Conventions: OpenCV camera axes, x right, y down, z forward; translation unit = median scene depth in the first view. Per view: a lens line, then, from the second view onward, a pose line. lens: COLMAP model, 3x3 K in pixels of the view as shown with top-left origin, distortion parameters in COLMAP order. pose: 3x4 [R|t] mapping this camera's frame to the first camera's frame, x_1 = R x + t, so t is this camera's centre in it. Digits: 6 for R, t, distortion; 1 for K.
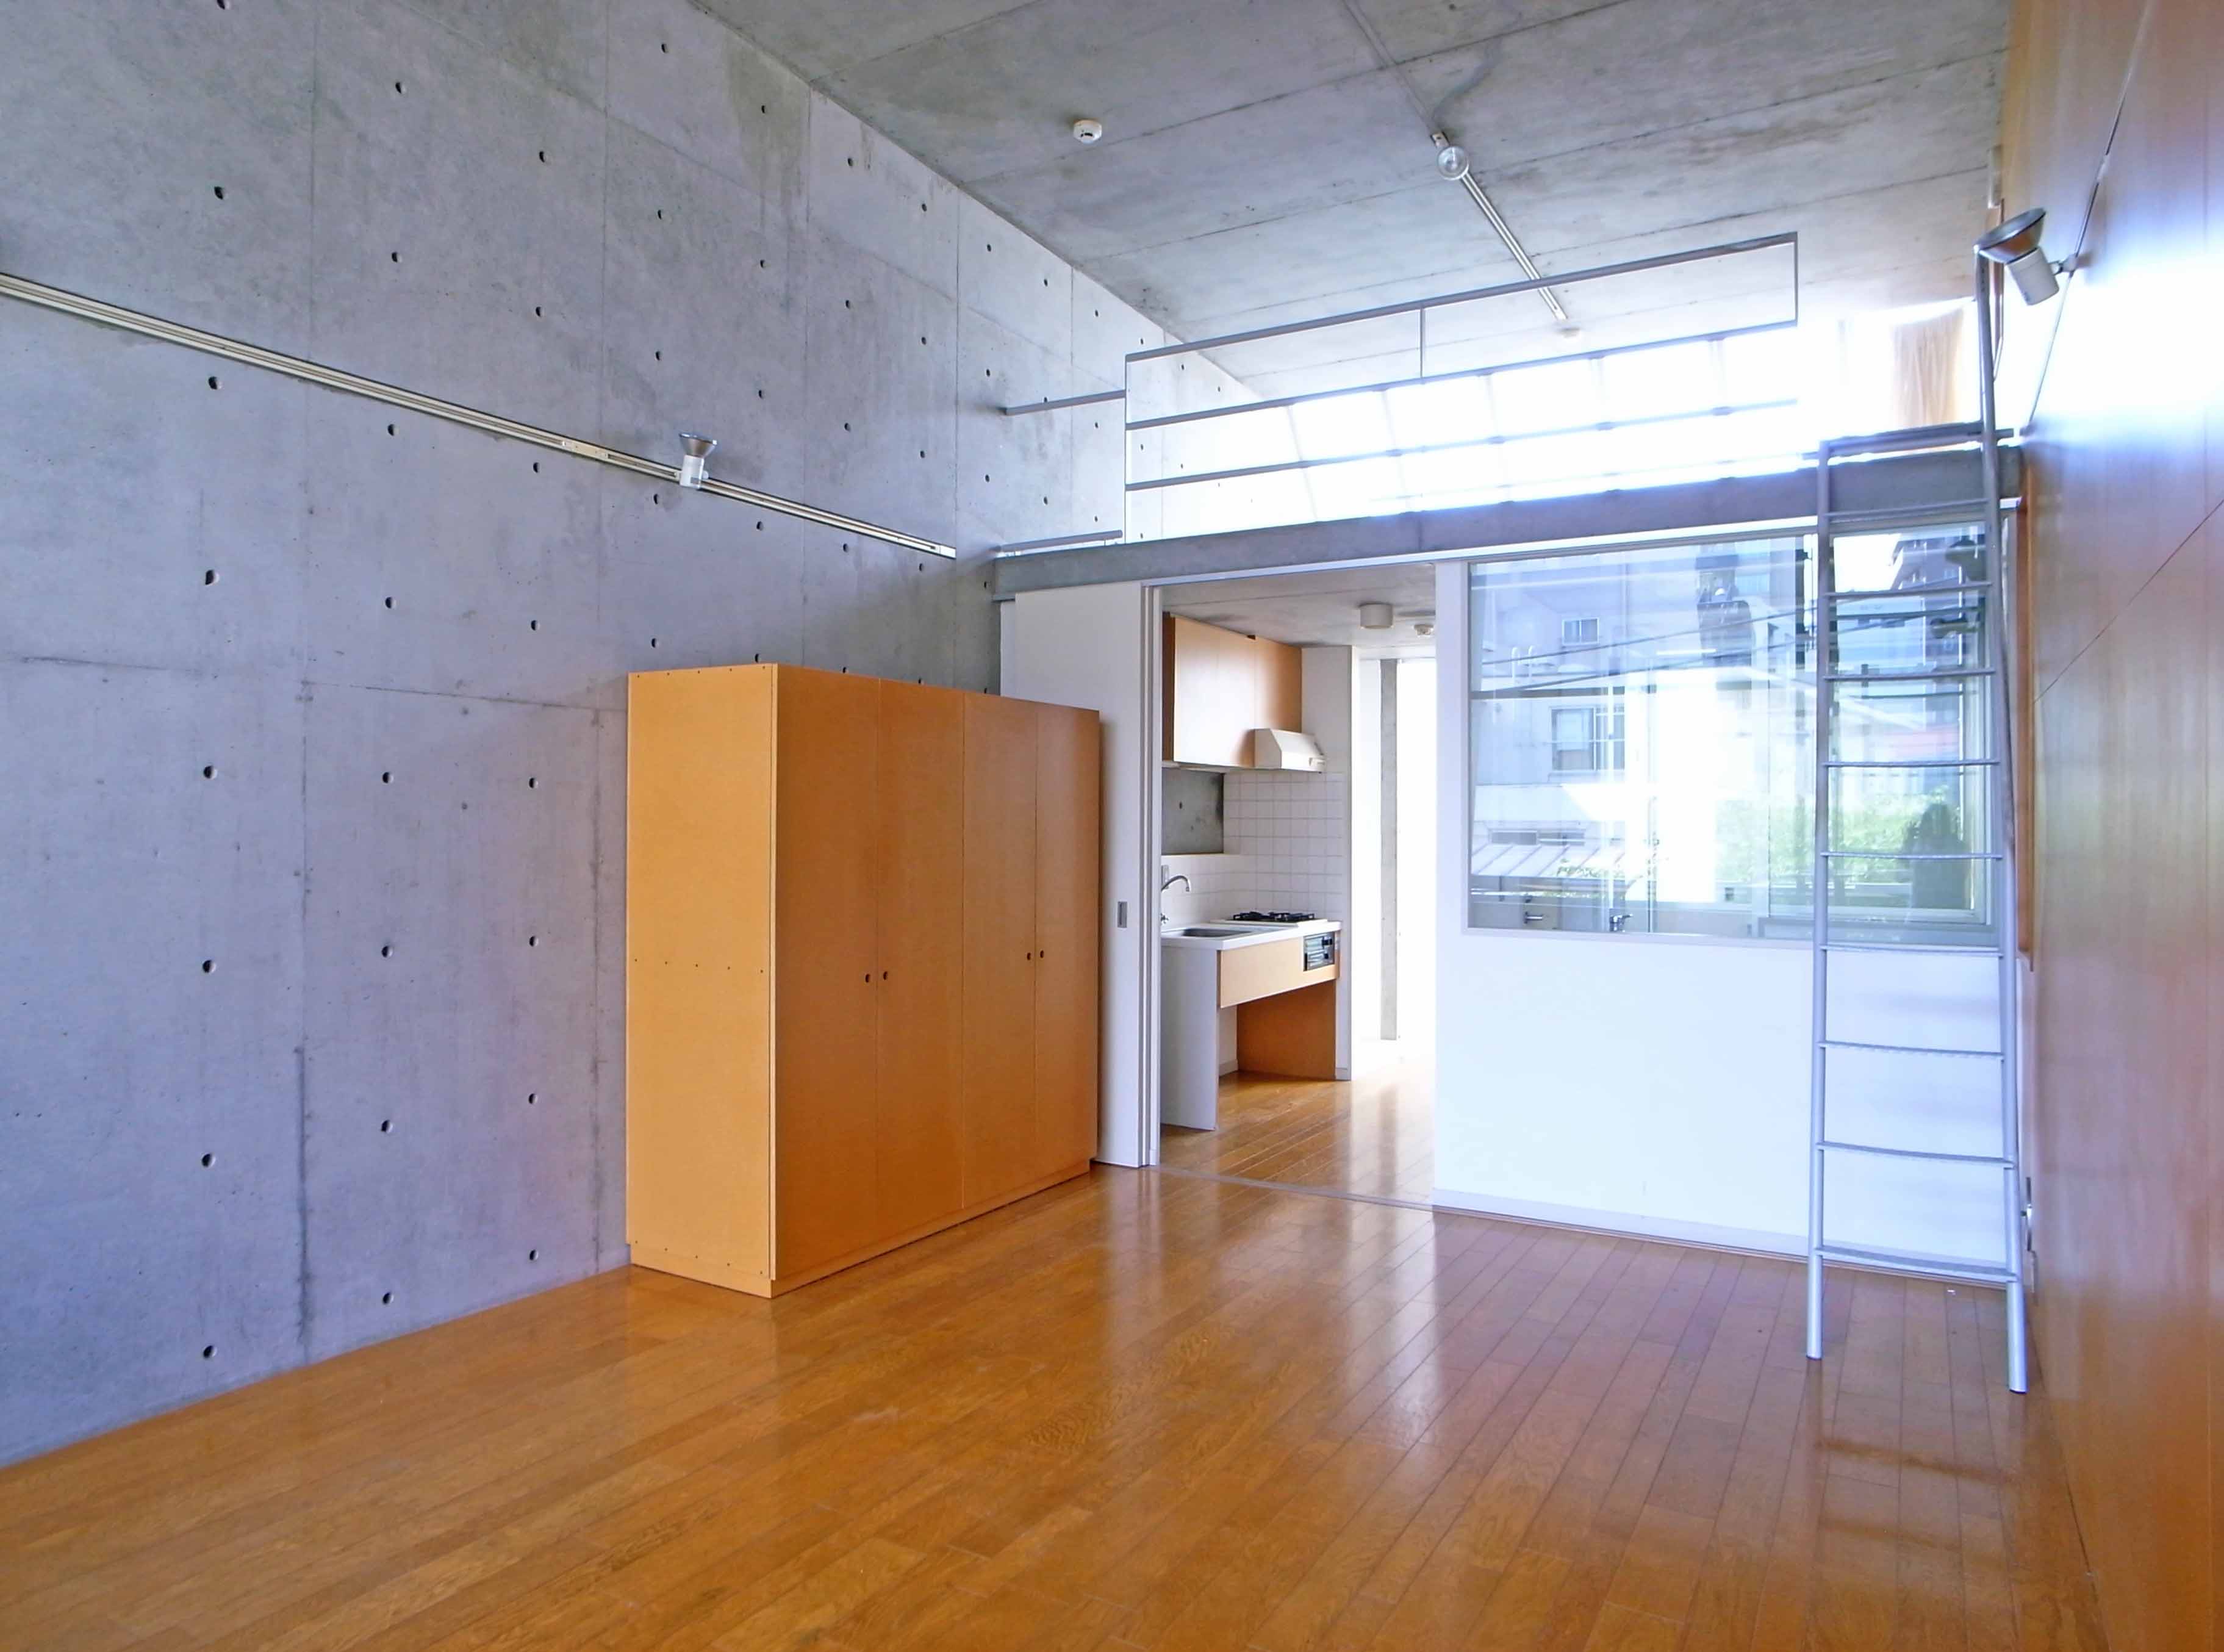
lens RADIAL K [[1420.9, 0, 1109.5], [0, 1420.9, 825.6], [0, 0, 1]] dist [-0.019089, -0.000013]
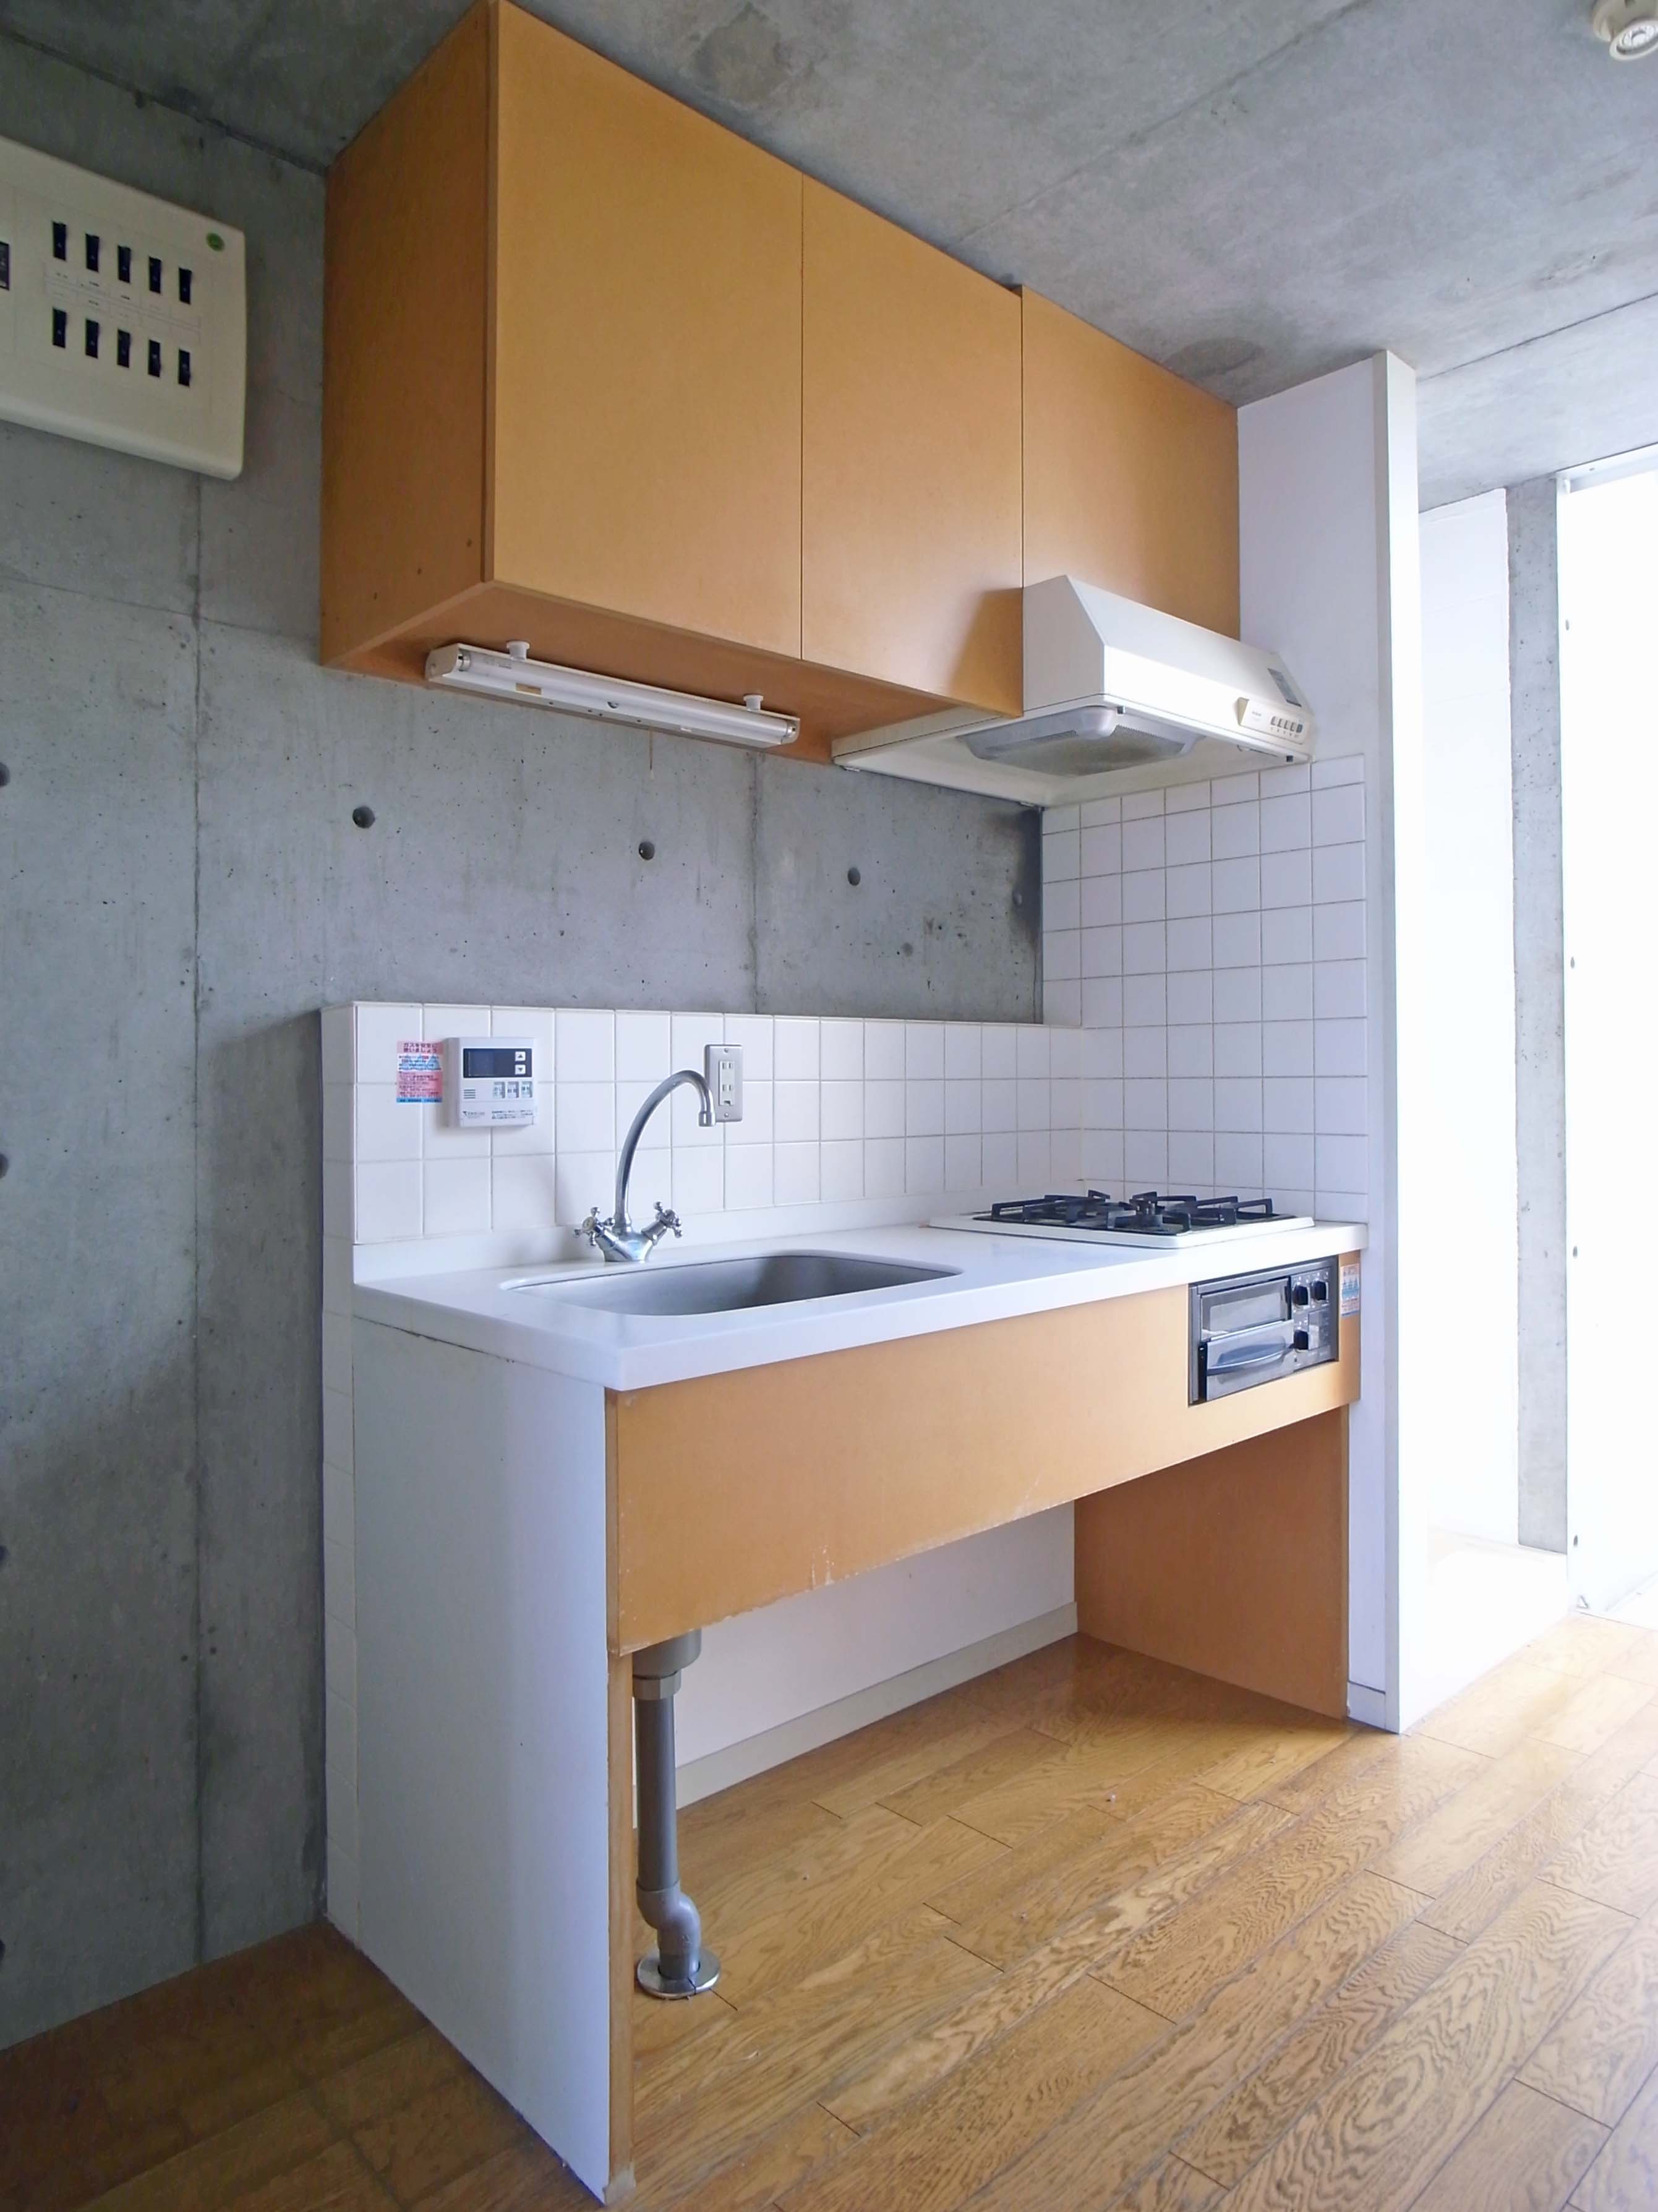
lens RADIAL K [[1413.0, 0, 929.2], [0, 1413.0, 1081.9], [0, 0, 1]] dist [-0.019089, -0.000013]
pose [[0.966896, -0.011210, -0.254925, 0.150489], [0.012305, 0.999921, 0.002704, 0.033637], [0.254874, -0.005751, 0.966957, 0.672445]]
